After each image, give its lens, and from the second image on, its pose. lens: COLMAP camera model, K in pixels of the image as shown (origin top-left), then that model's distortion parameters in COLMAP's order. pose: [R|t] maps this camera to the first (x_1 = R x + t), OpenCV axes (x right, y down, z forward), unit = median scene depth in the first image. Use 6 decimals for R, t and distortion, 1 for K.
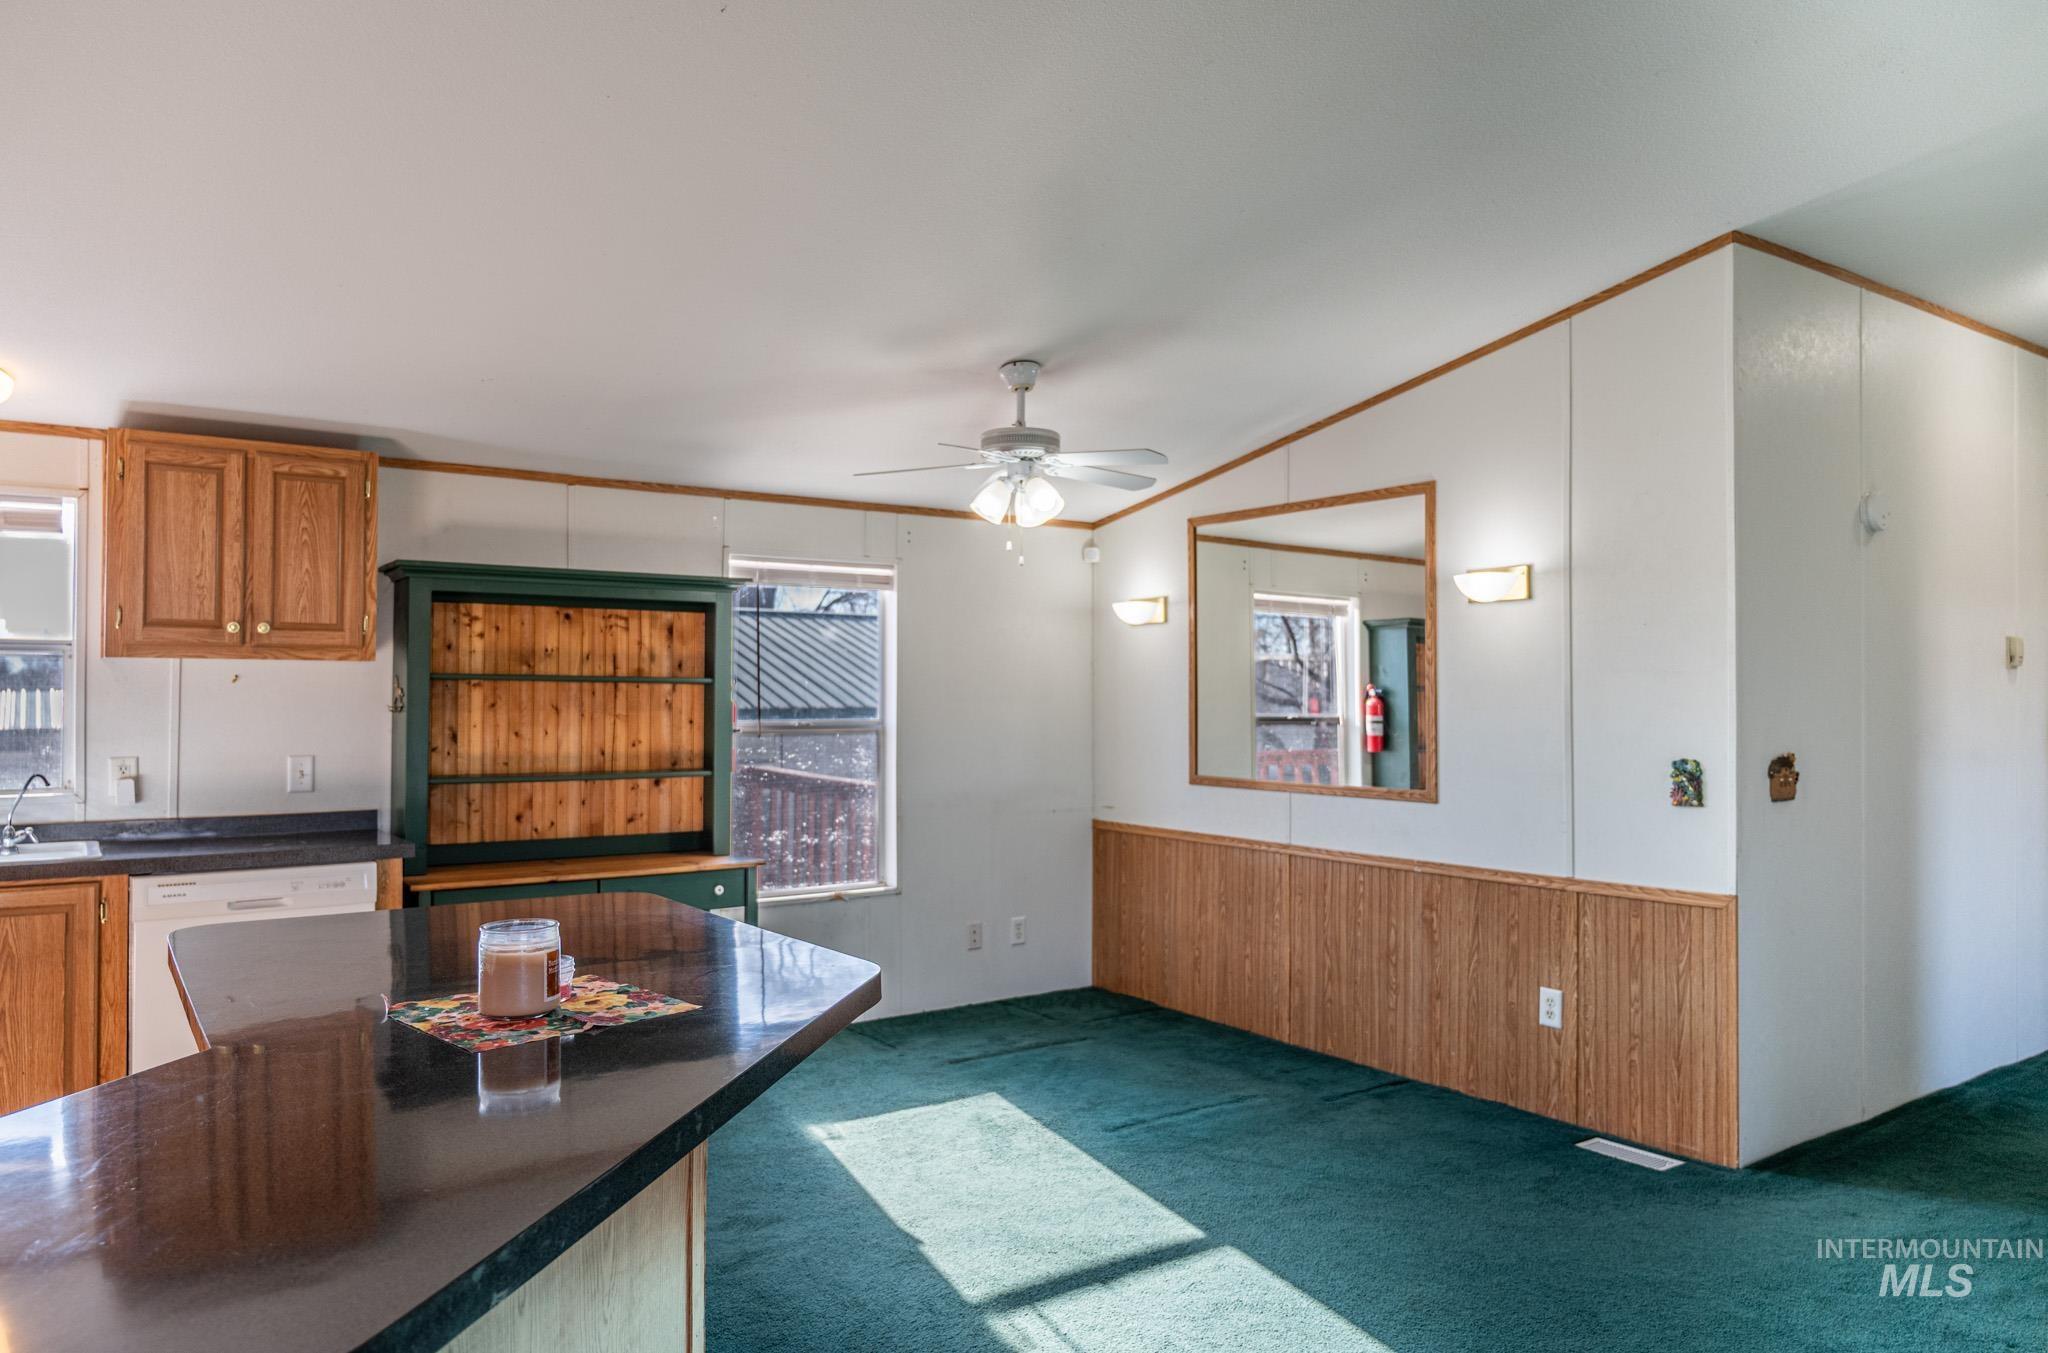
lens RADIAL K [[1361.3, 0, 1024.0], [0, 1361.3, 676.5], [0, 0, 1]] dist [-0.004839, -0.001304]
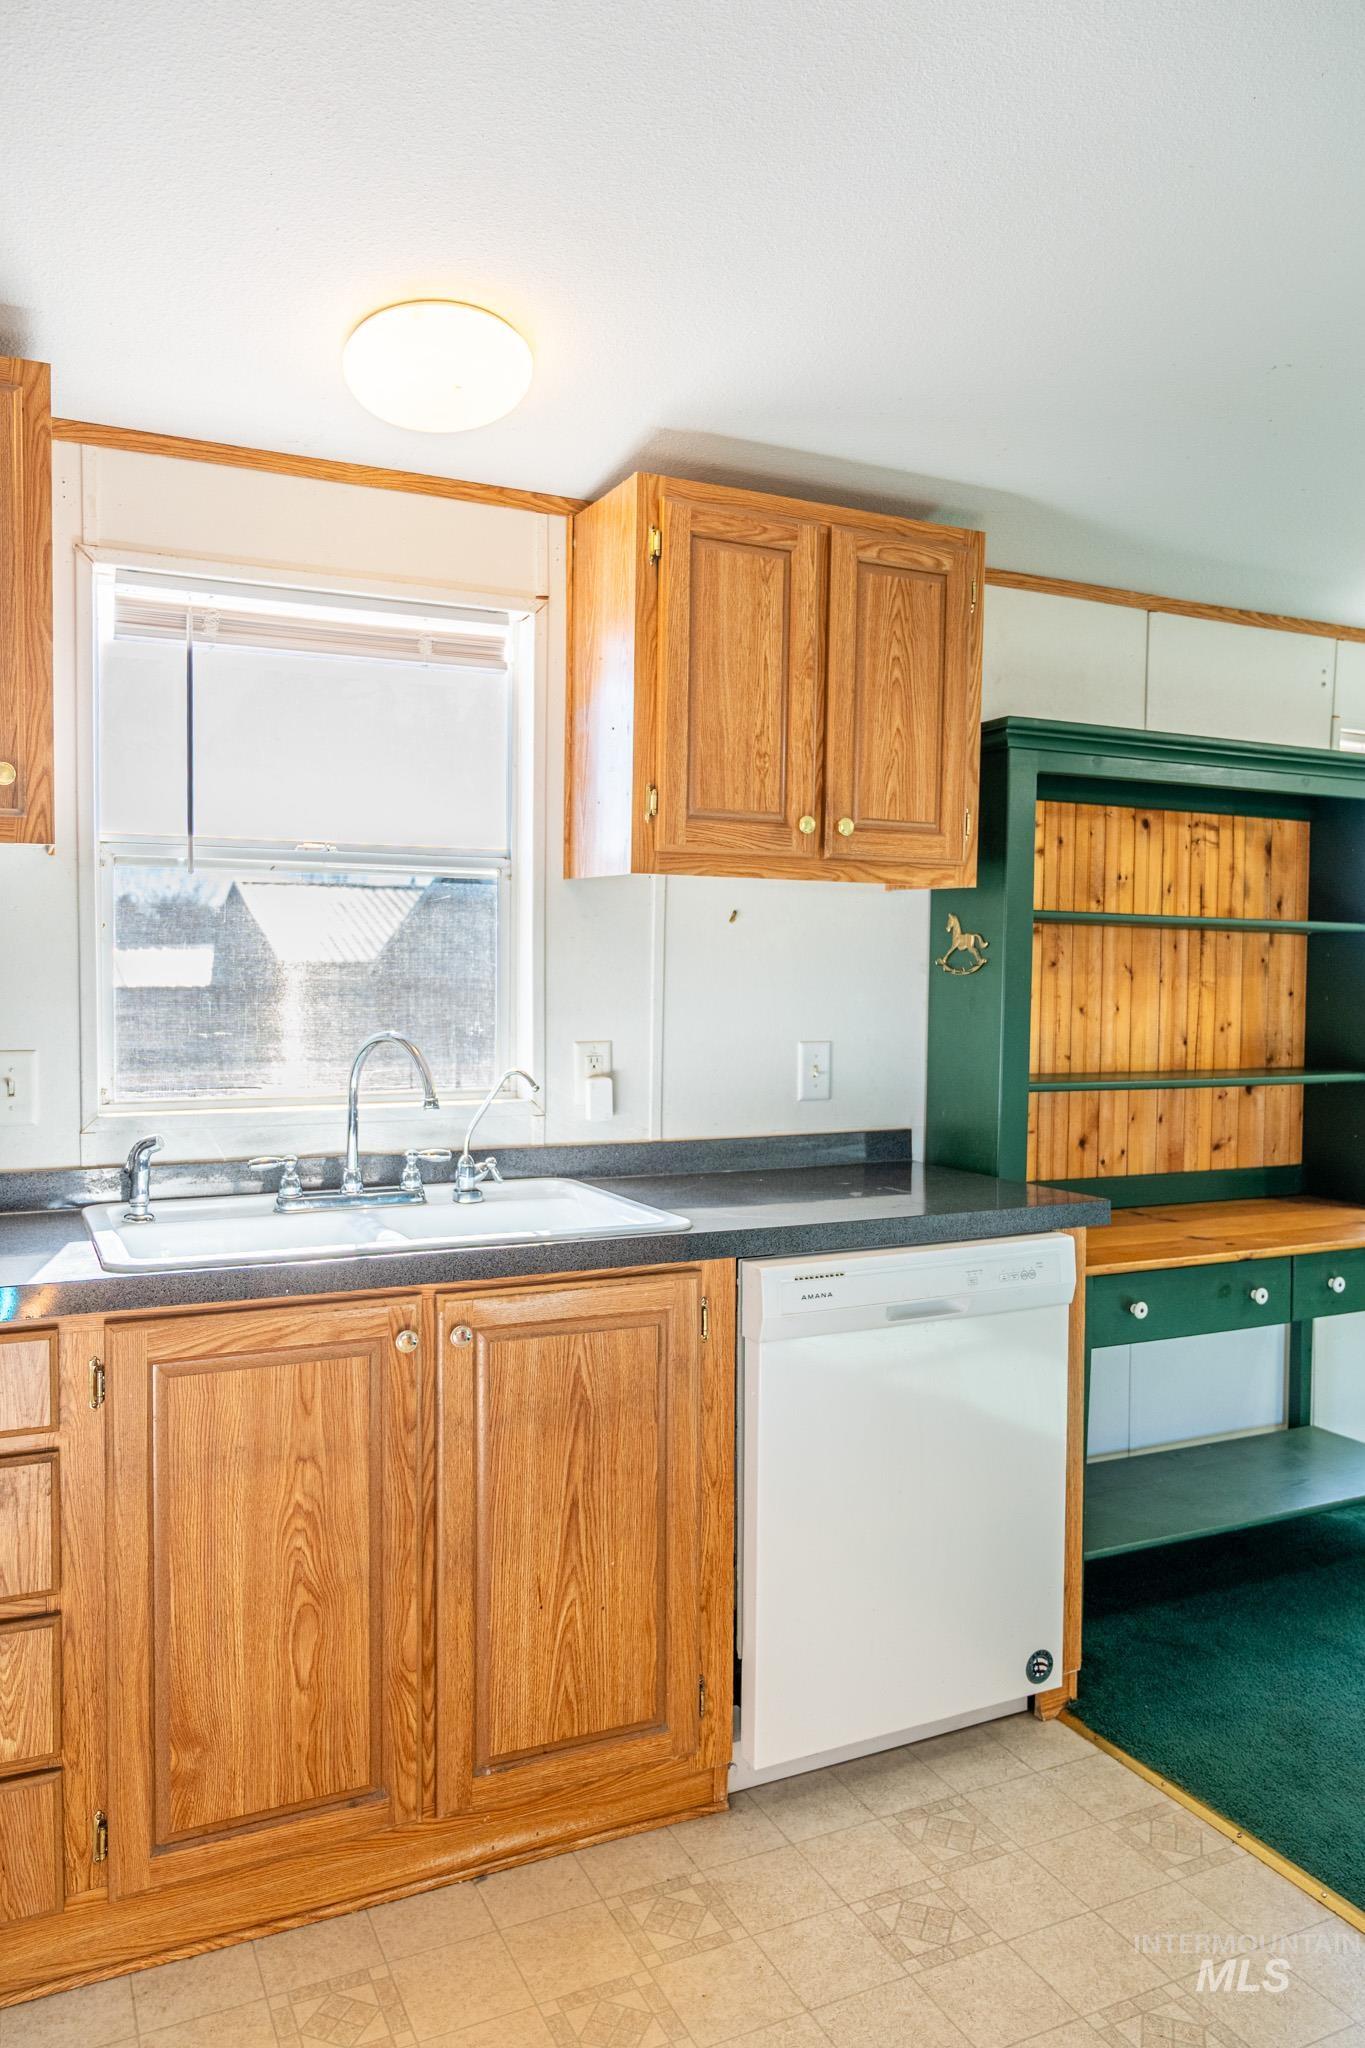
lens RADIAL K [[1429.8, 0, 682.5], [0, 1429.8, 1024.0], [0, 0, 1]] dist [-0.002553, -0.000543]
pose [[0.987502, 0.016512, -0.156740, -0.489739], [-0.007680, 0.998357, 0.056785, 0.013687], [0.157420, -0.054872, 0.986006, 0.346093]]
